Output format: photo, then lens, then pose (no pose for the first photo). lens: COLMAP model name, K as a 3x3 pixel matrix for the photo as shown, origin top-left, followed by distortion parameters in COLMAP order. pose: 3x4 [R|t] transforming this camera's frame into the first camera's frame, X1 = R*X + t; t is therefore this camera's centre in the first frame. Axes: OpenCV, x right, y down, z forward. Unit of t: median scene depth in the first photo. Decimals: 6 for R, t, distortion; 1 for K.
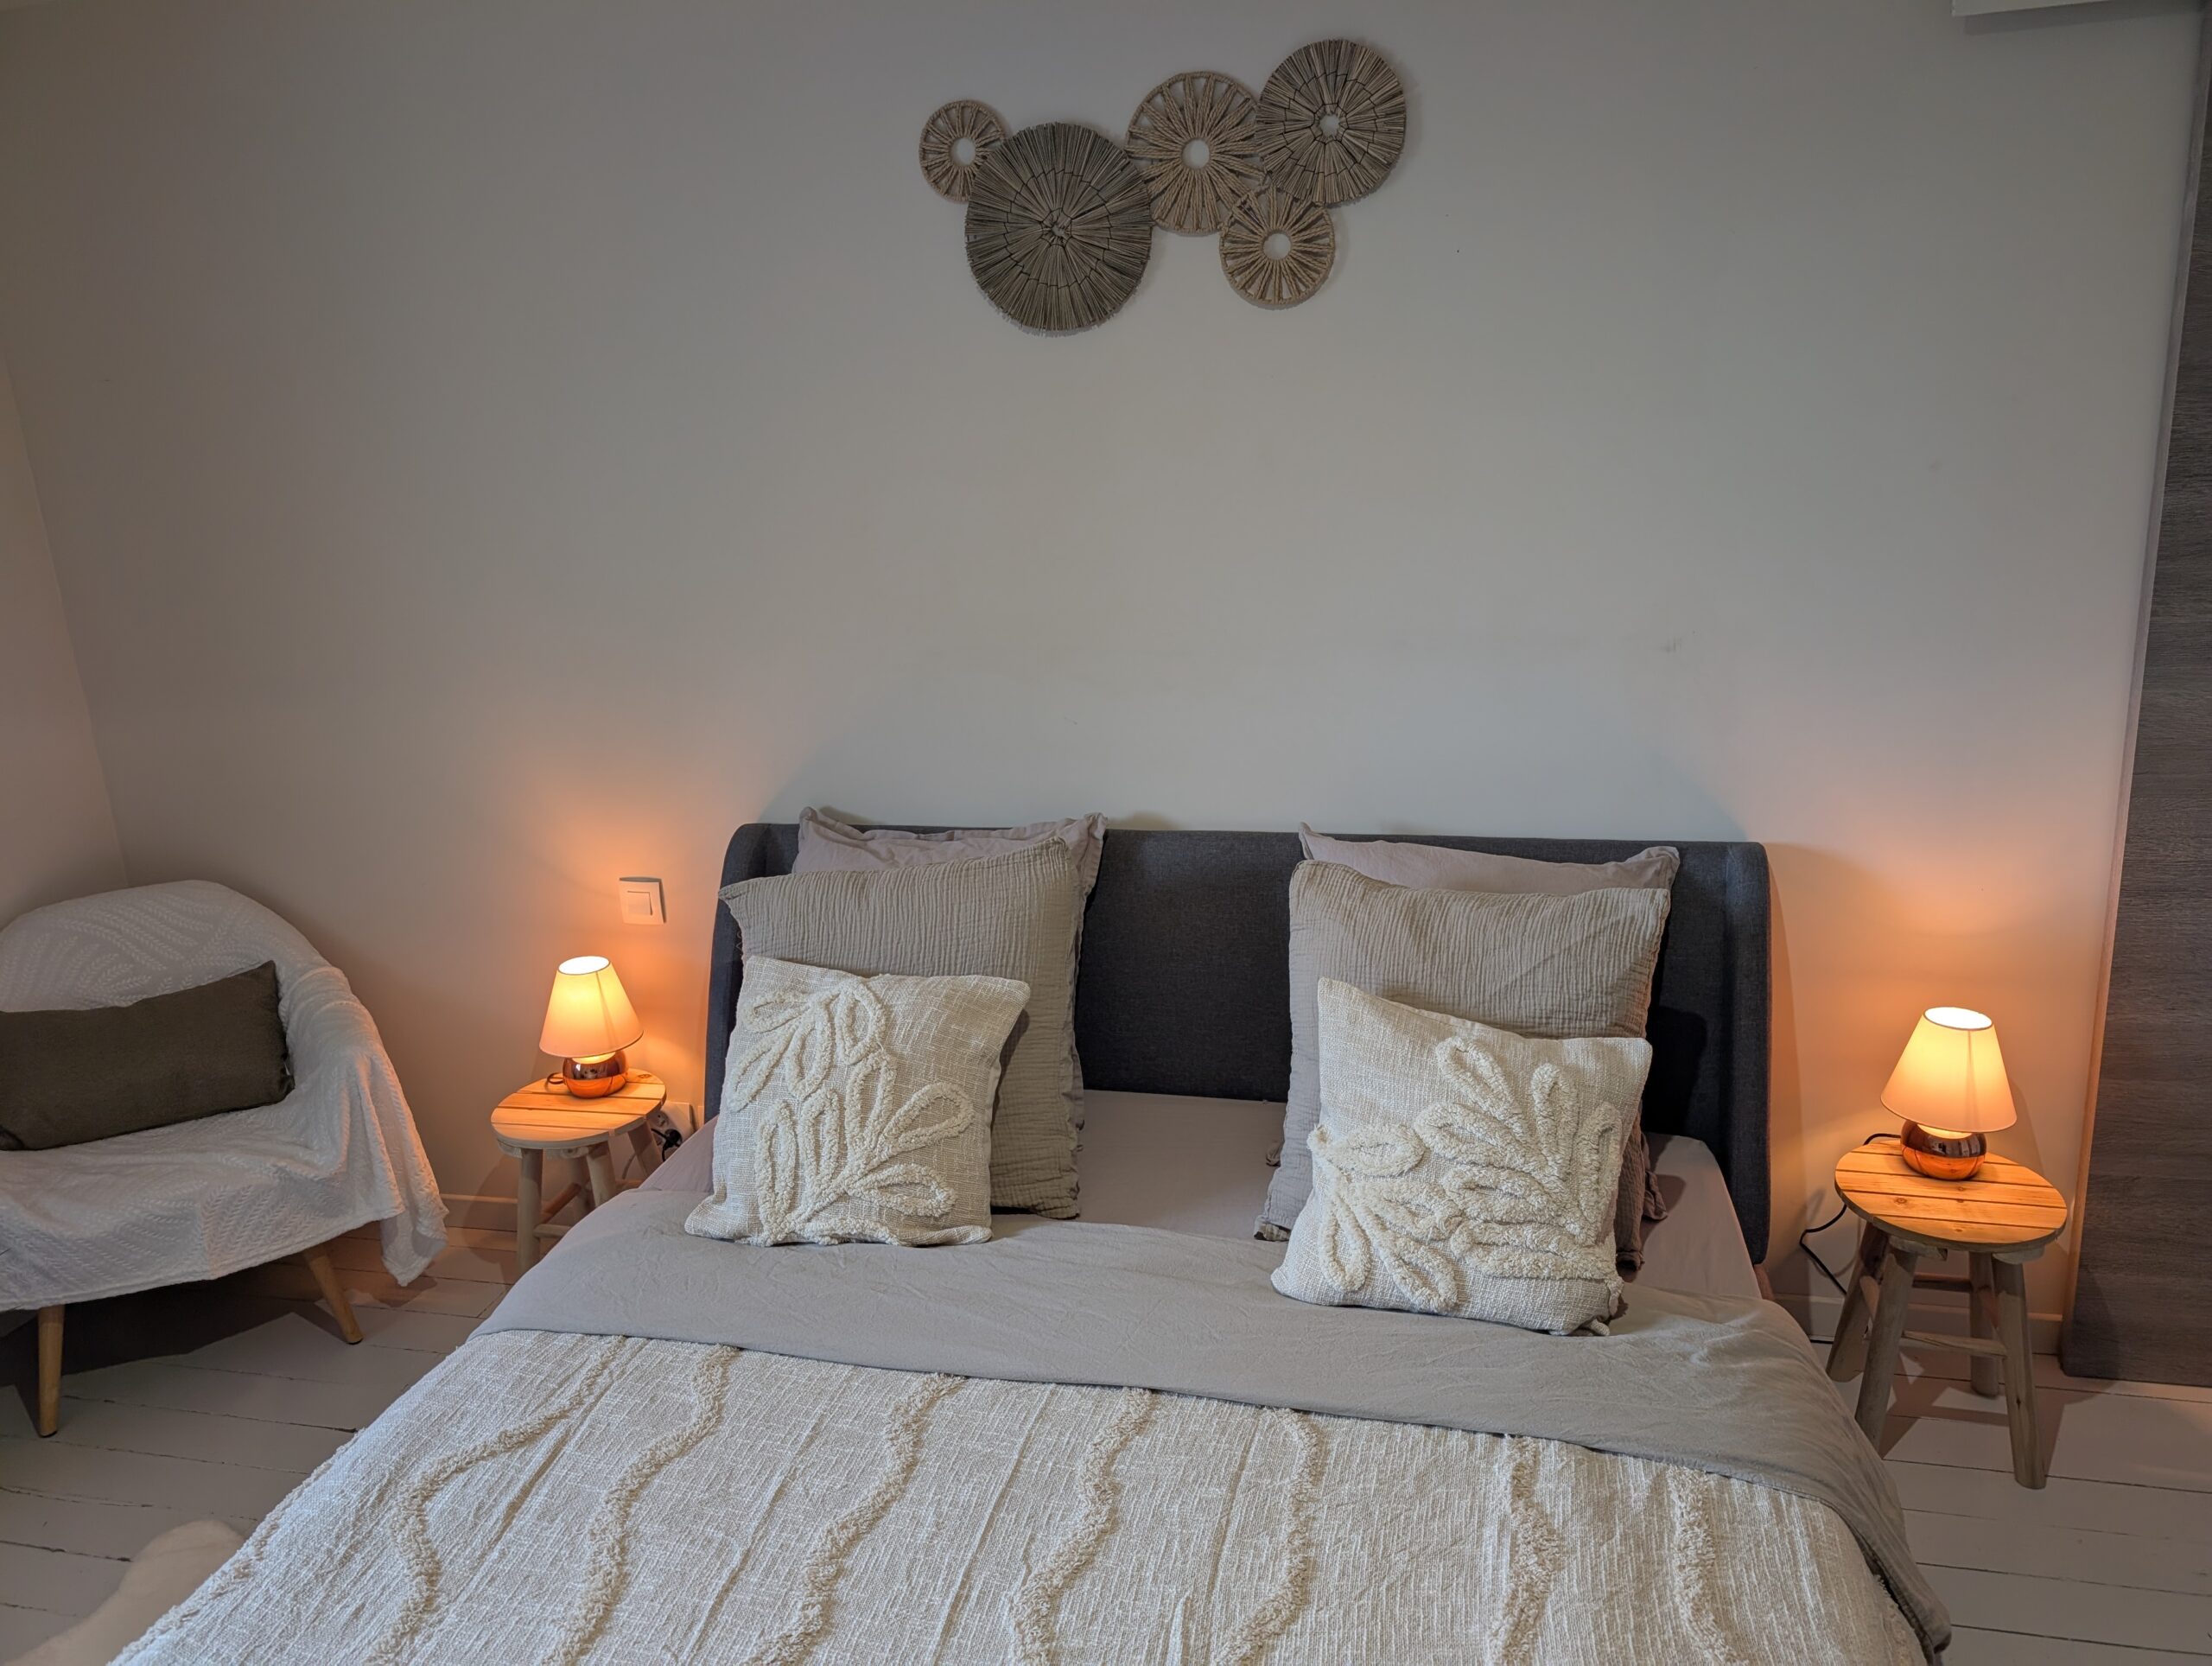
lens RADIAL K [[1578.6, 0, 1112.7], [0, 1578.6, 828.1], [0, 0, 1]] dist [0.015011, -0.001814]
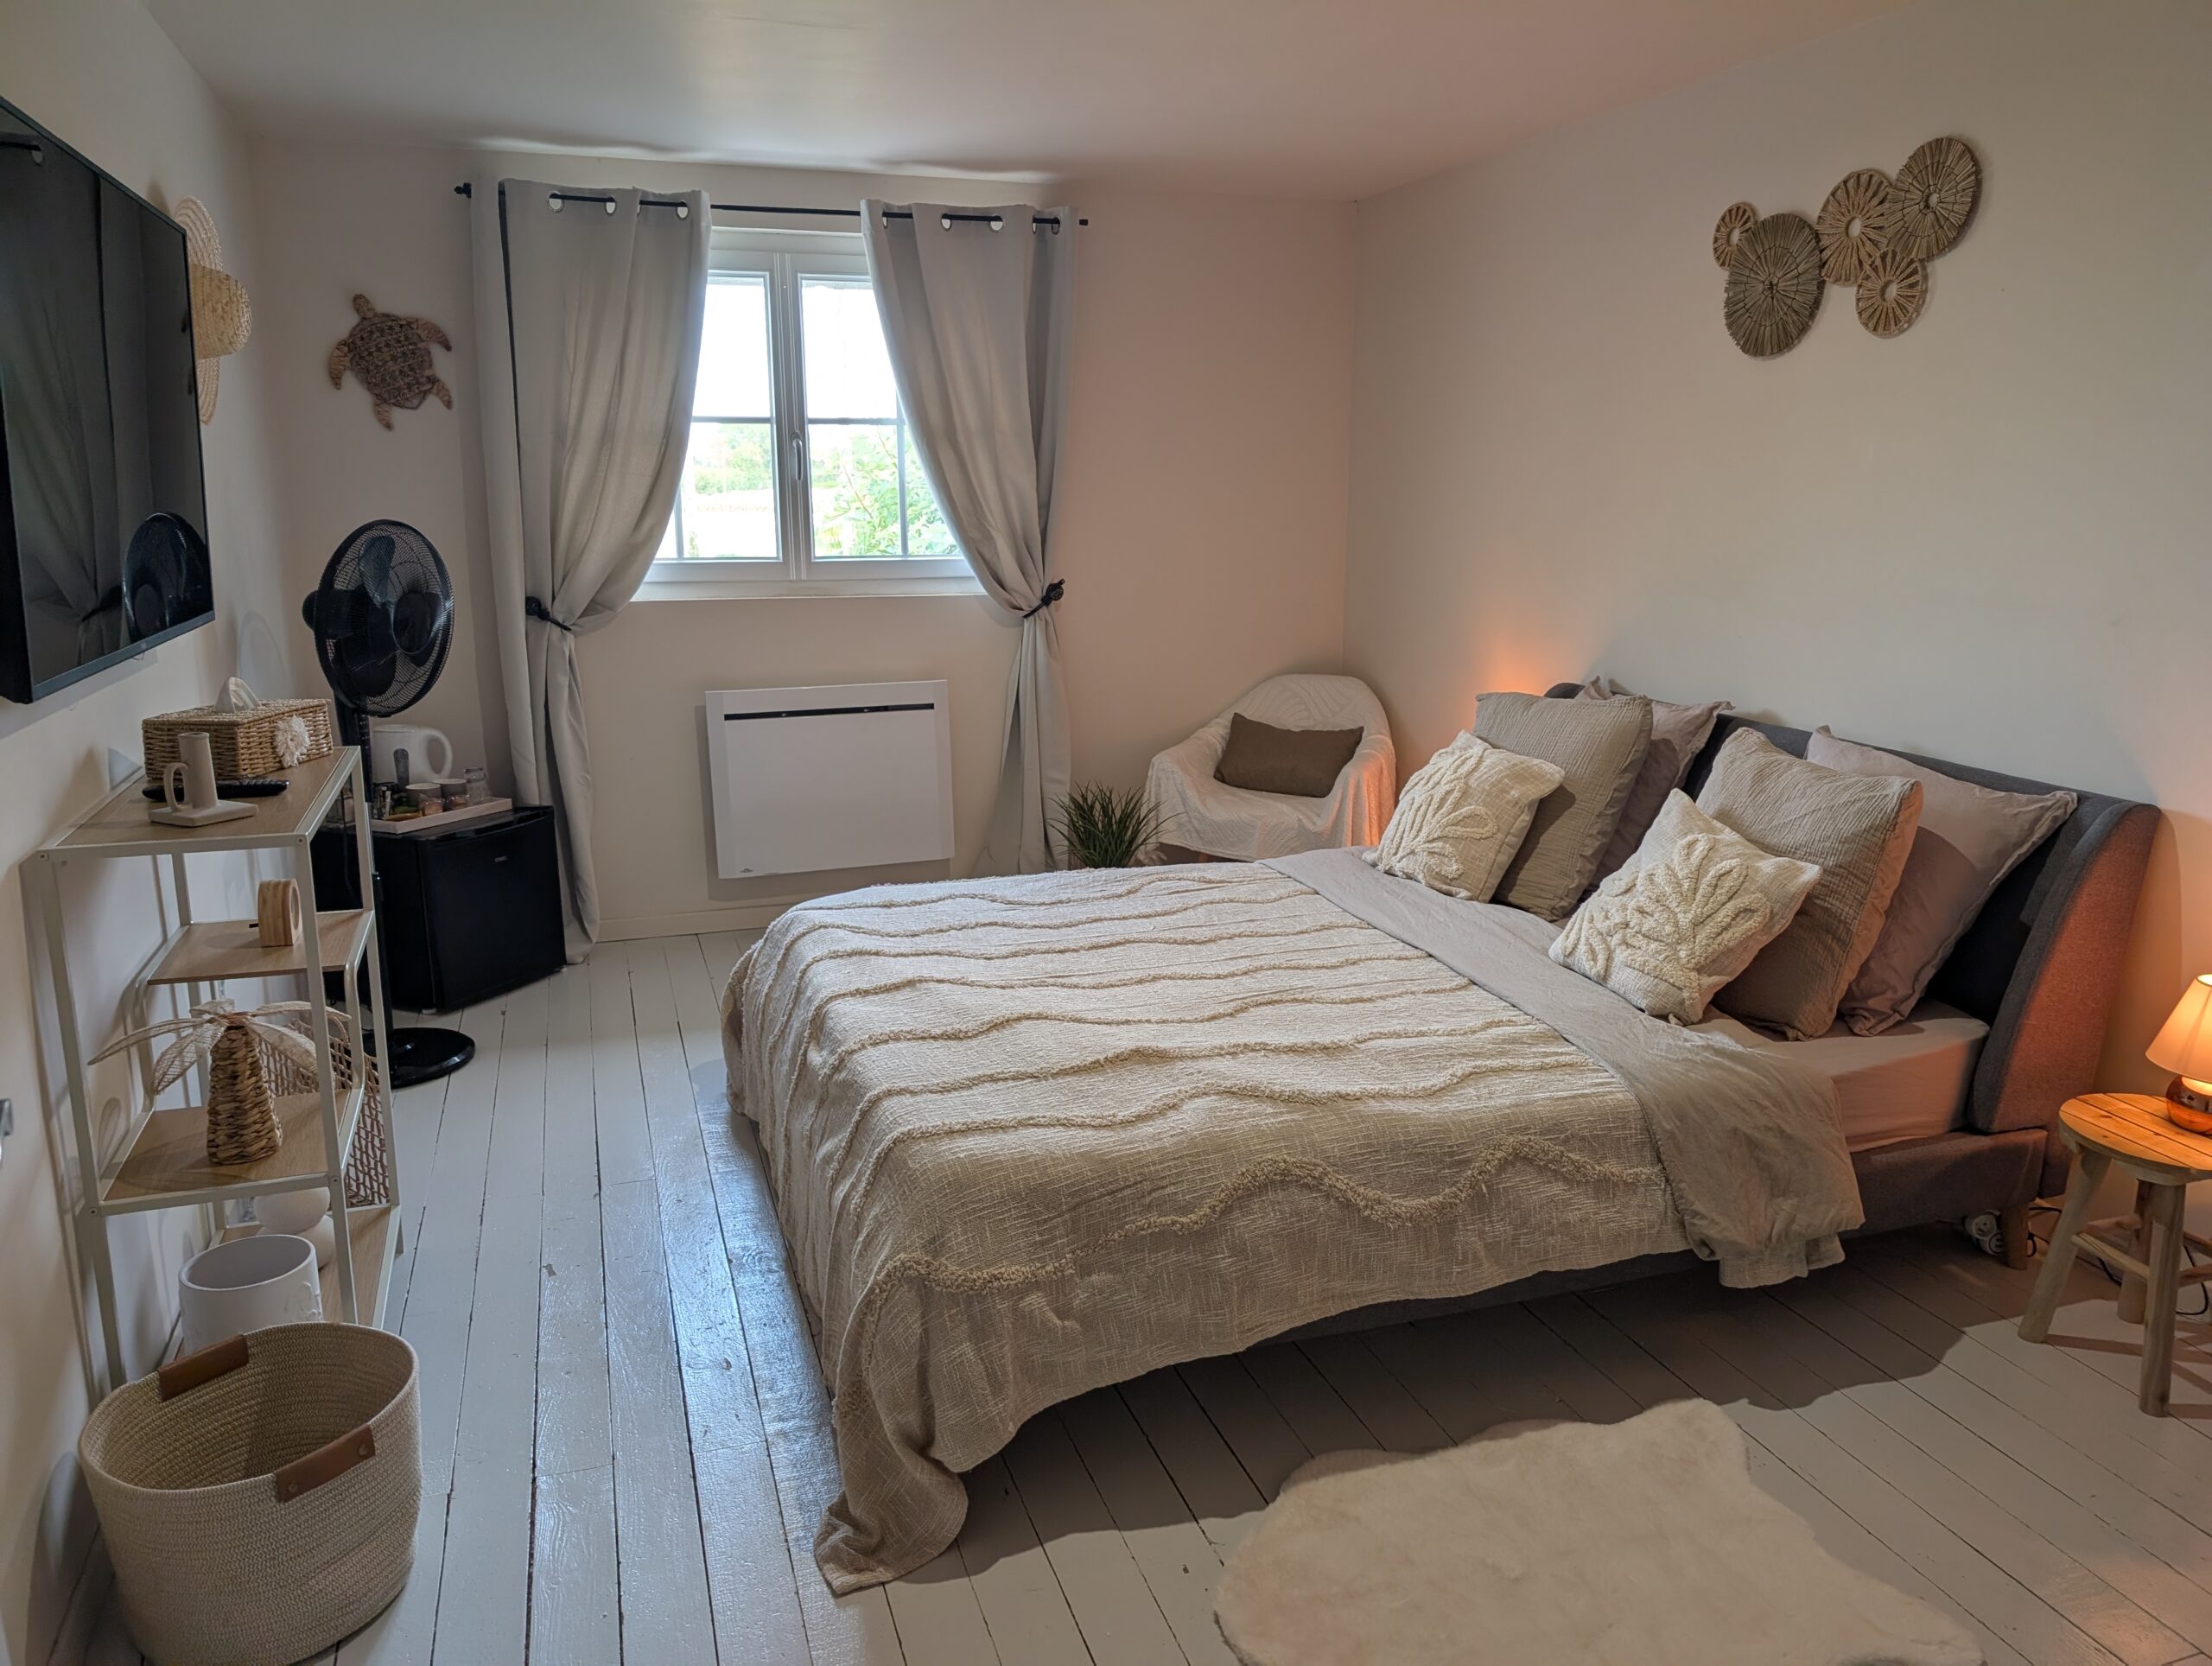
lens RADIAL K [[1578.6, 0, 1112.7], [0, 1578.6, 828.1], [0, 0, 1]] dist [0.015011, -0.001814]
pose [[0.529468, 0.232376, -0.815883, 0.997503], [-0.256640, 0.960562, 0.107036, 0.099754], [0.808579, 0.152716, 0.568223, -0.242018]]
